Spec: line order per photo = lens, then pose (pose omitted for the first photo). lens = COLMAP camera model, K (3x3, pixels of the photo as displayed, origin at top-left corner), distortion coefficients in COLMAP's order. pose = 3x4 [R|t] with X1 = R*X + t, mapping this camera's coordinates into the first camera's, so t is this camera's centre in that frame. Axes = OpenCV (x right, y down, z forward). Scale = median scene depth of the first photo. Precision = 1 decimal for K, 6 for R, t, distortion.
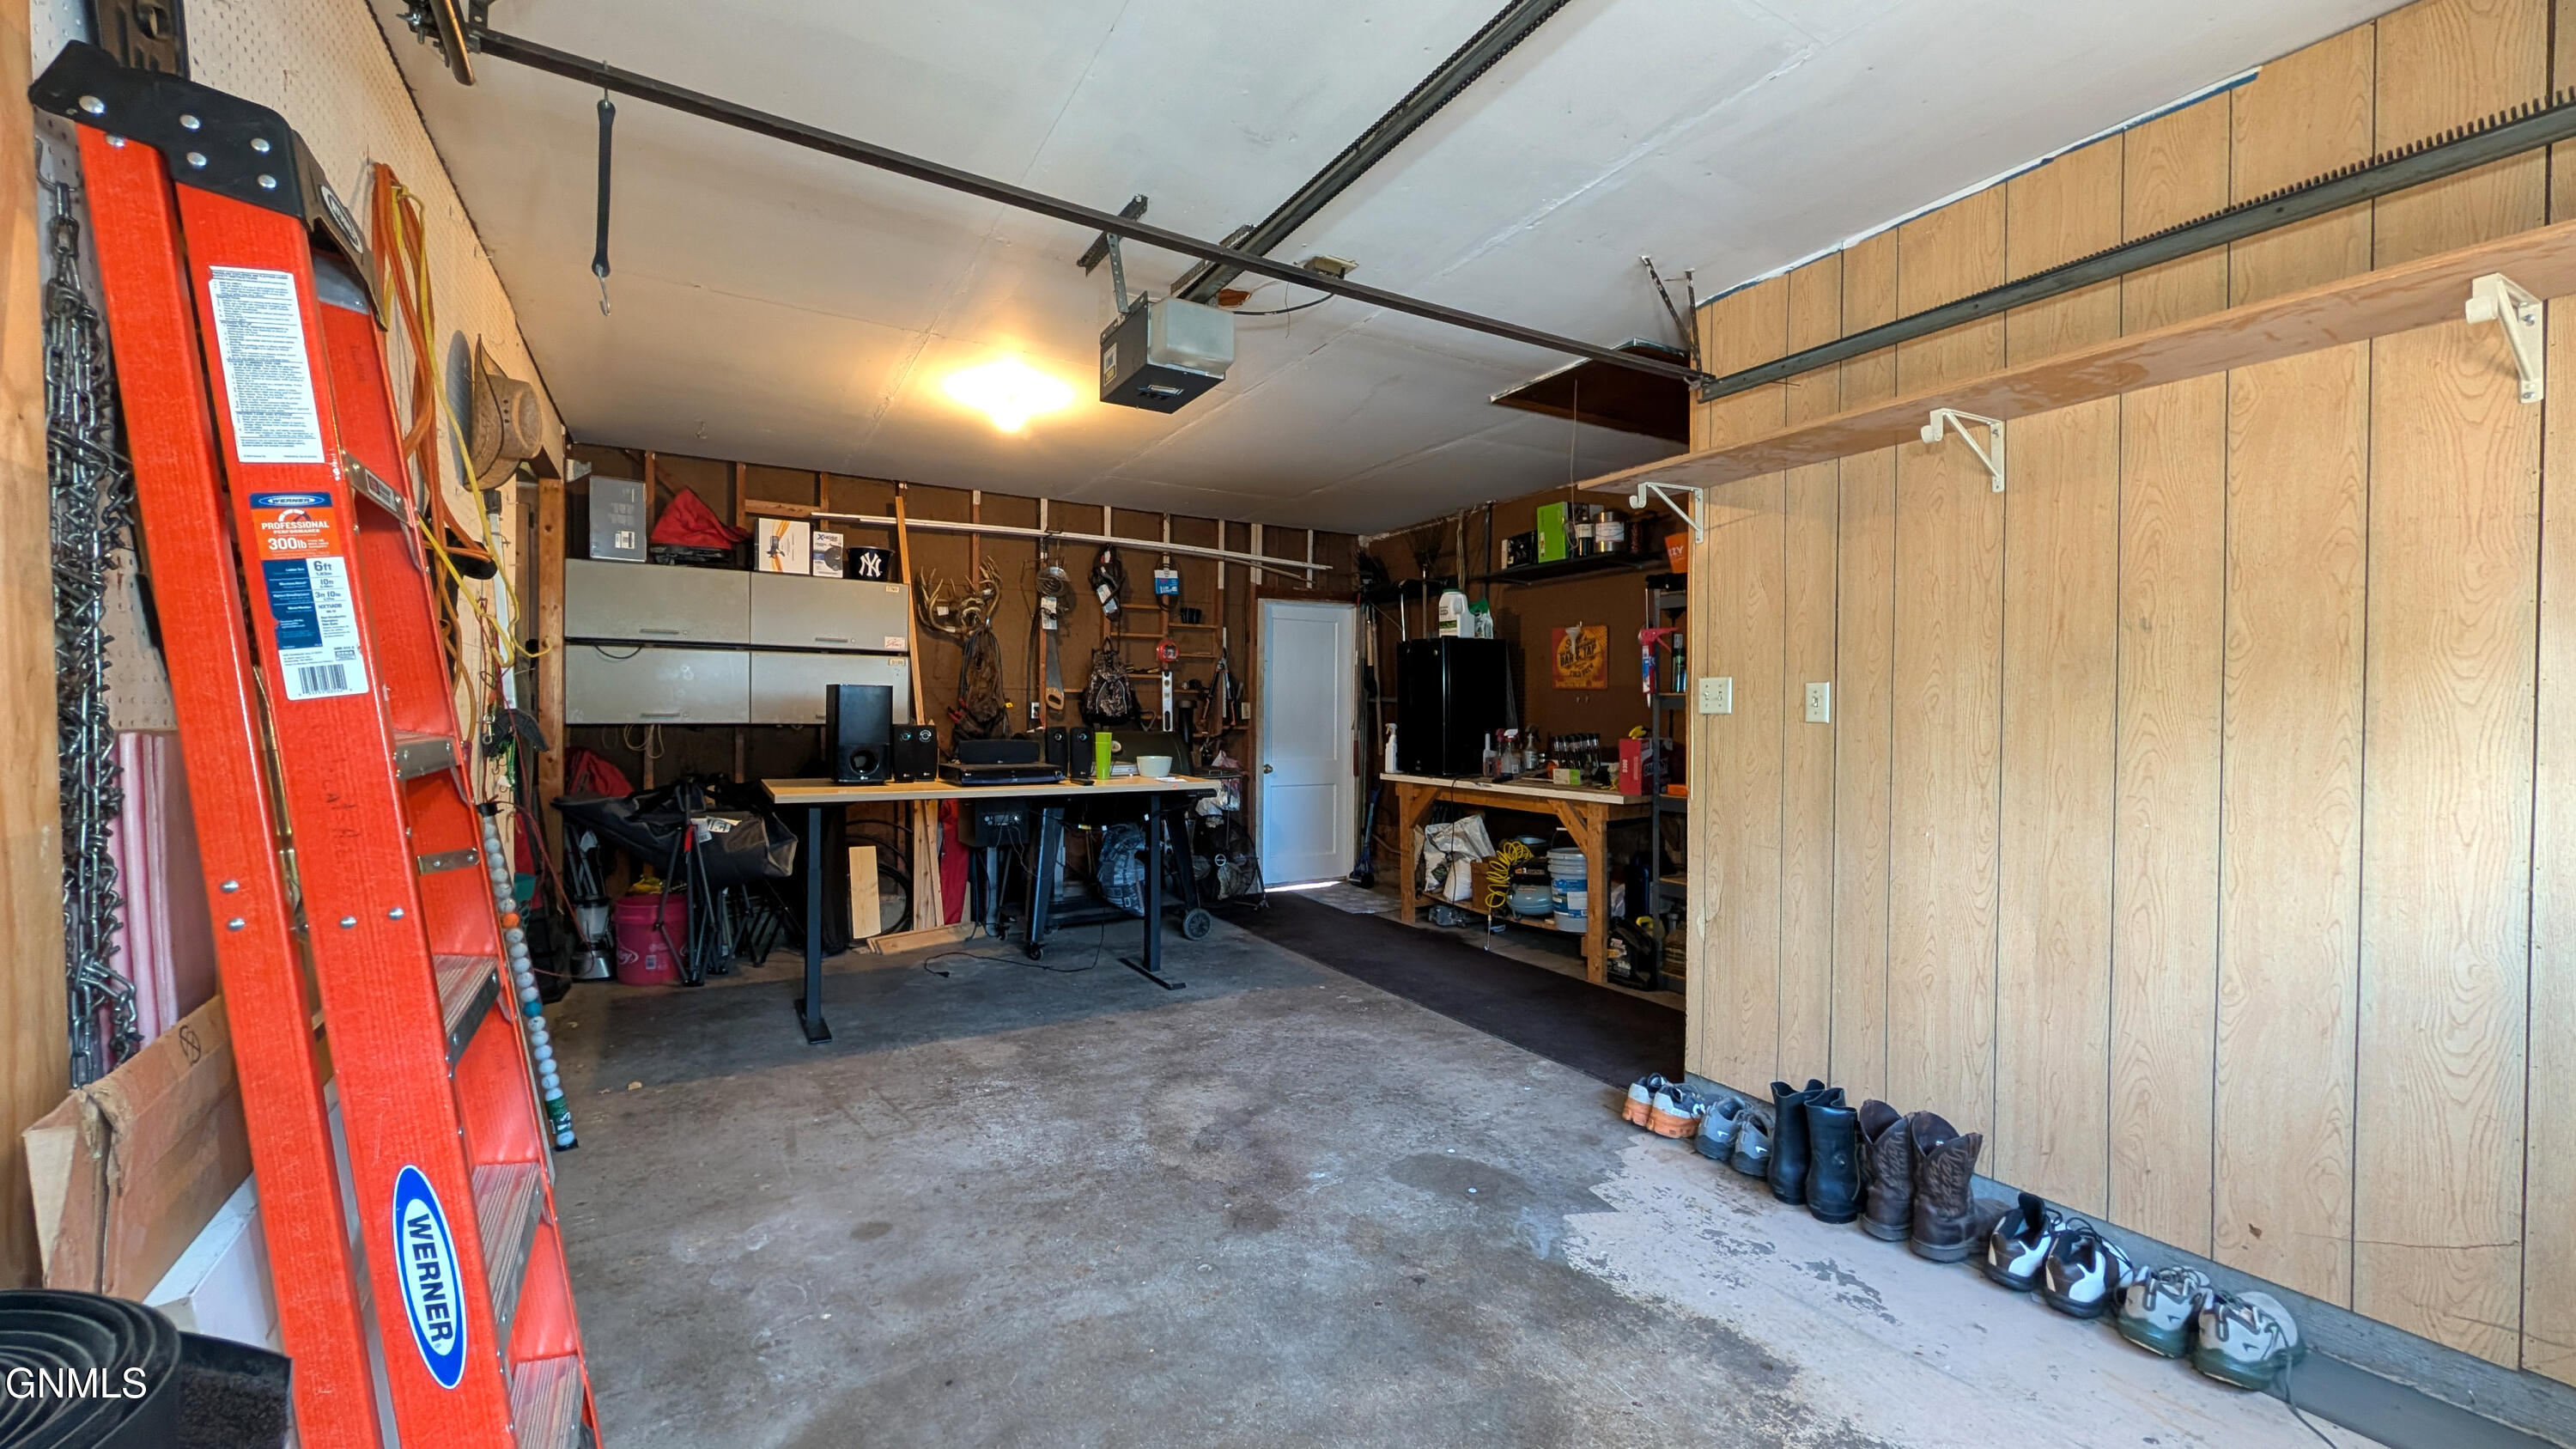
lens RADIAL K [[987.1, 0, 1285.1], [0, 987.1, 721.1], [0, 0, 1]] dist [0.001214, -0.000291]
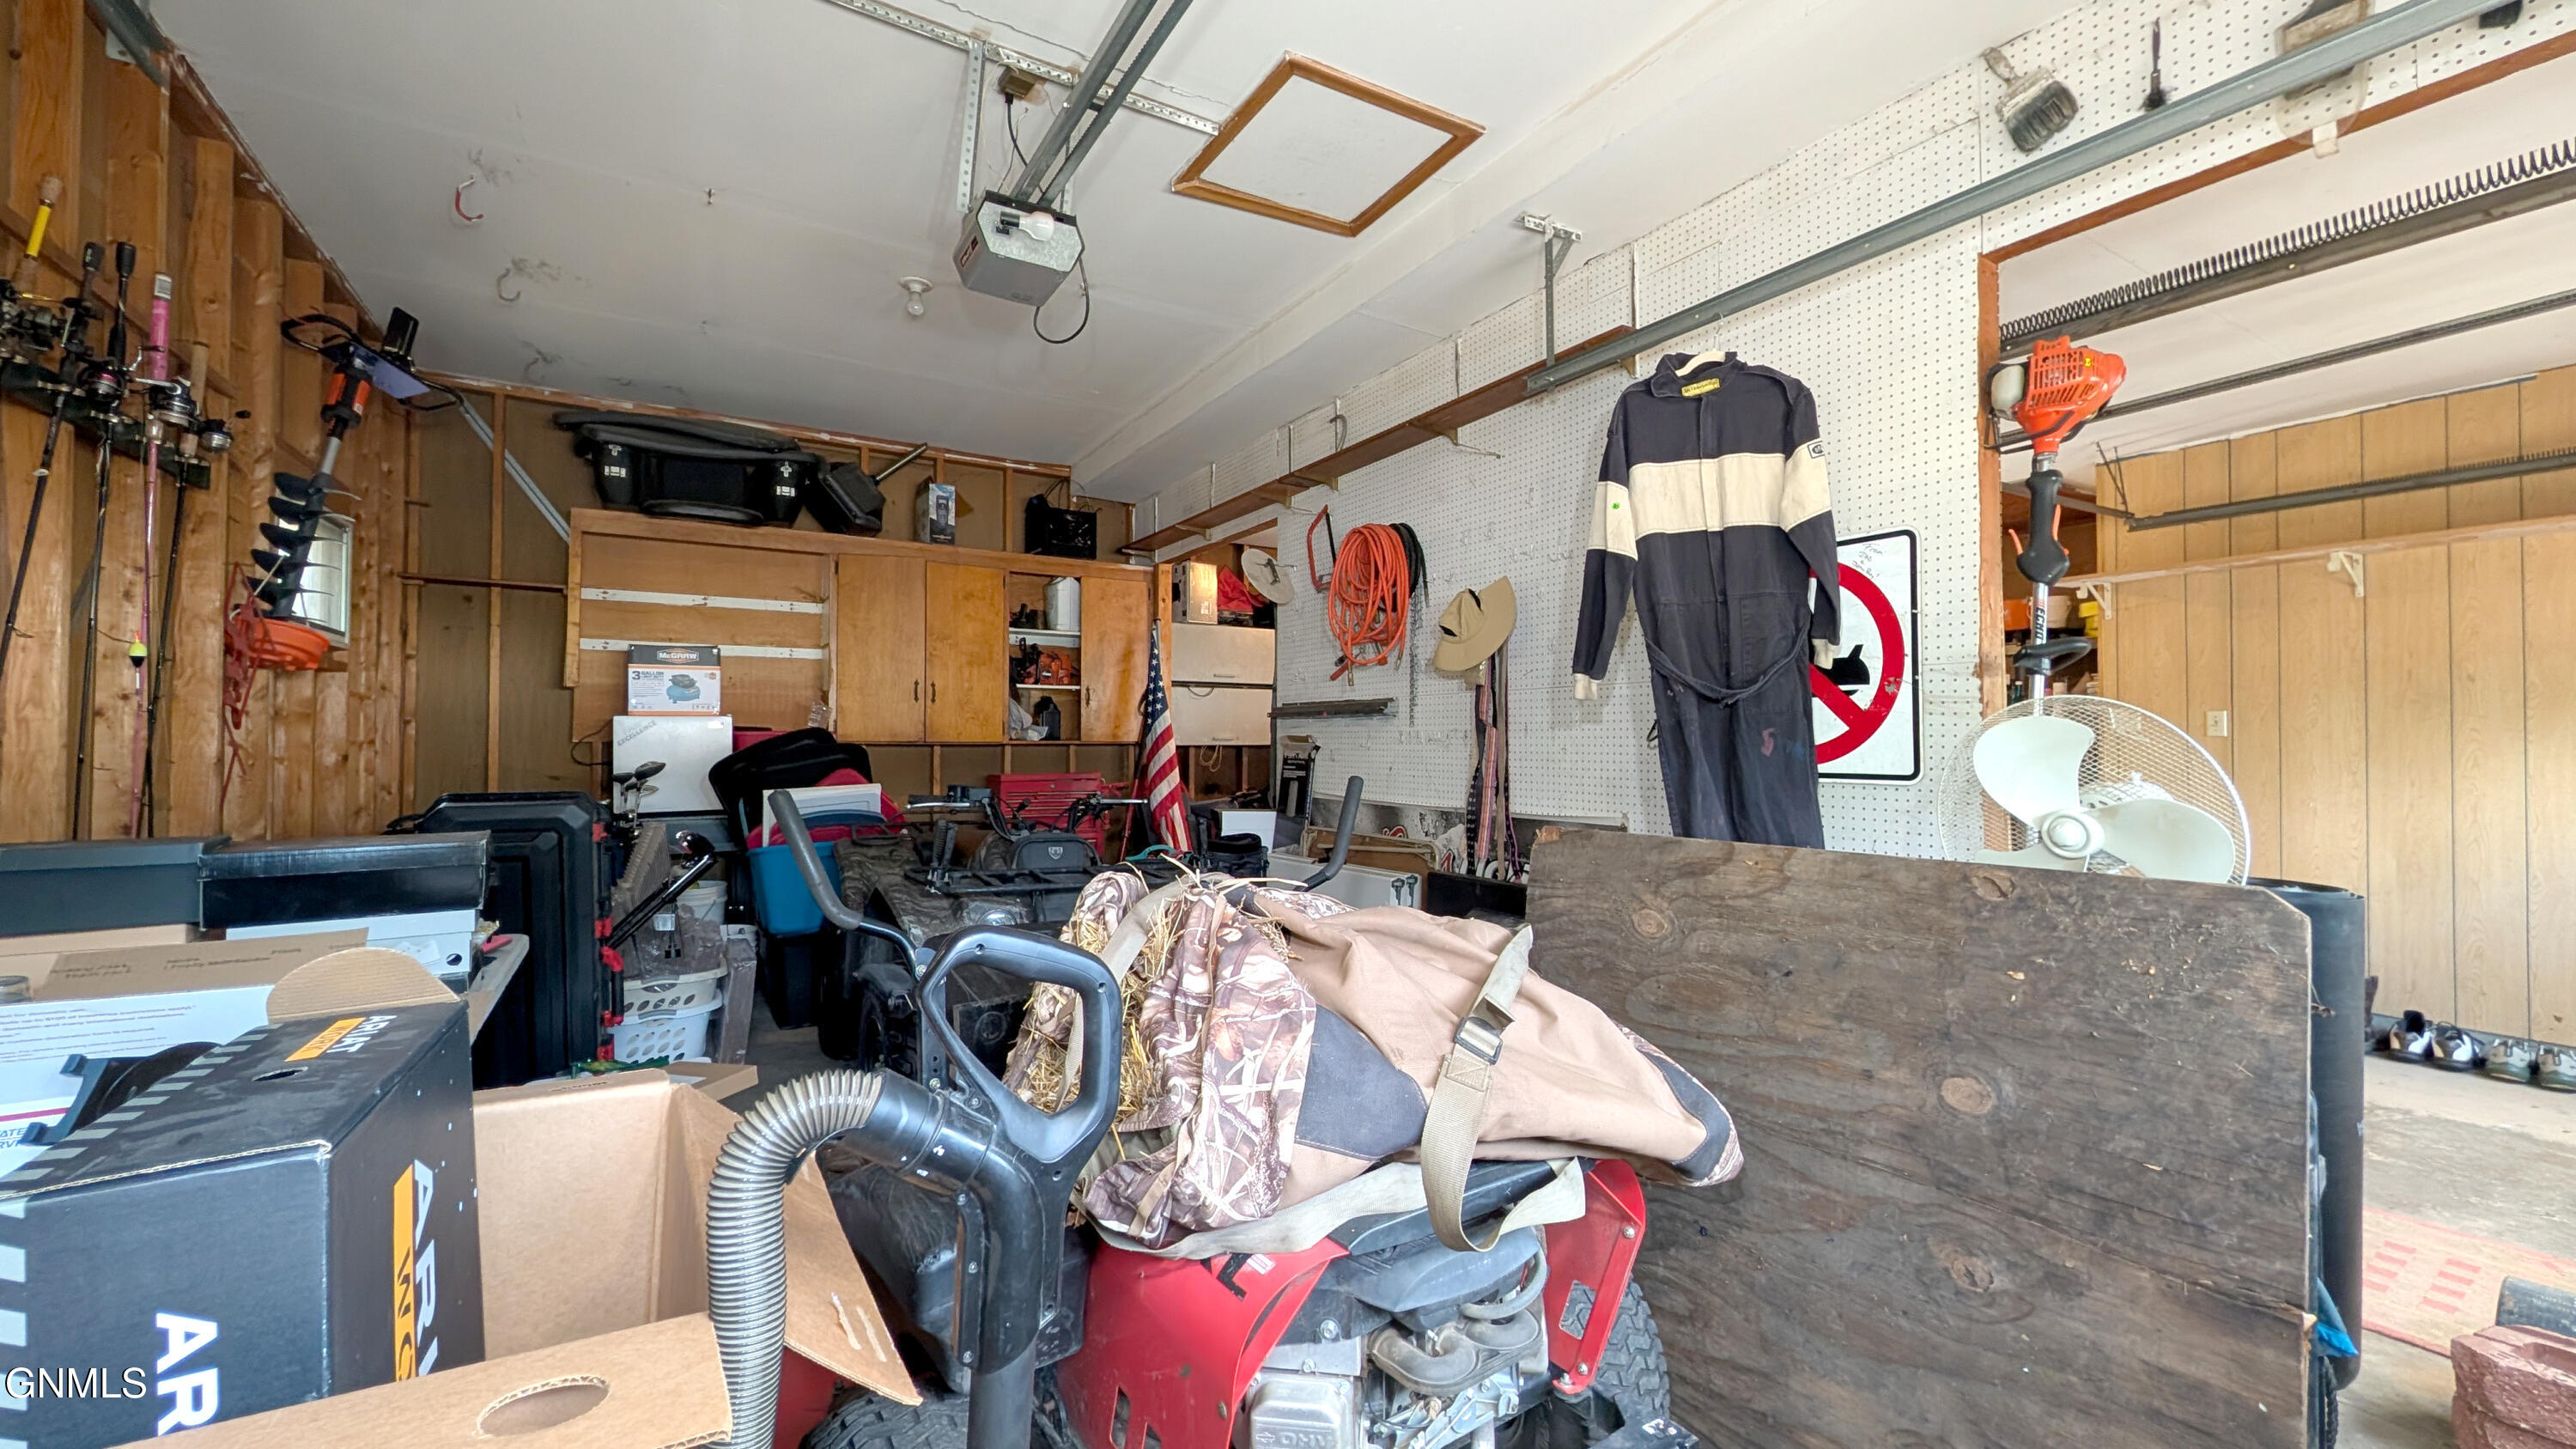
lens RADIAL K [[987.1, 0, 1290.1], [0, 987.1, 724.7], [0, 0, 1]] dist [0.001214, -0.000291]
pose [[0.999945, -0.003950, 0.009678, -1.210612], [0.004200, 0.999656, -0.025906, 0.021527], [-0.009573, 0.025945, 0.999618, -0.708556]]
